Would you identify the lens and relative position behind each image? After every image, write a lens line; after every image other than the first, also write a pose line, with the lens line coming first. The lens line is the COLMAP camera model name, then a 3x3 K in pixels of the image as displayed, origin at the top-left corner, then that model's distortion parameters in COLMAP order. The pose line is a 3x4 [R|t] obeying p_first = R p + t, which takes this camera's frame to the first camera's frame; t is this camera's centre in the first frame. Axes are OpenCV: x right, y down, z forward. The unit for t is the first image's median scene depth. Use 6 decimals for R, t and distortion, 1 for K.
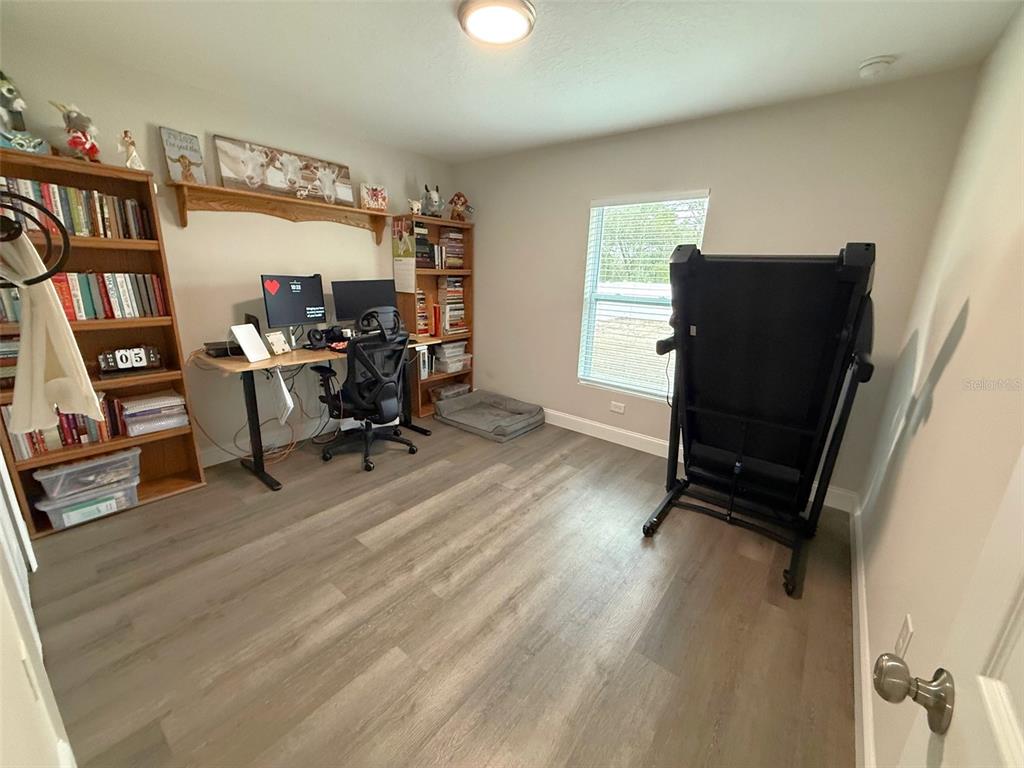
lens RADIAL K [[414.1, 0, 513.6], [0, 414.1, 386.2], [0, 0, 1]] dist [0.003139, -0.000416]
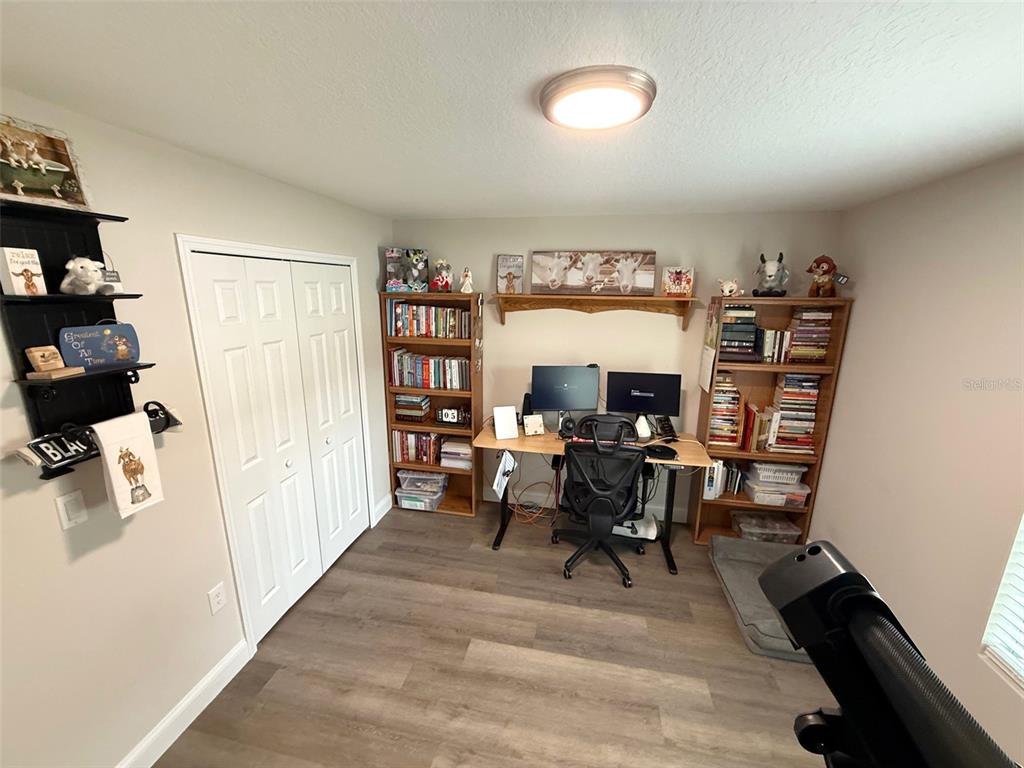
lens RADIAL K [[414.1, 0, 510.3], [0, 414.1, 384.3], [0, 0, 1]] dist [0.003139, -0.000416]
pose [[0.448740, 0.175205, -0.876319, 0.354677], [-0.231394, 0.969932, 0.075430, -0.273104], [0.863186, 0.168926, 0.475788, 0.384497]]
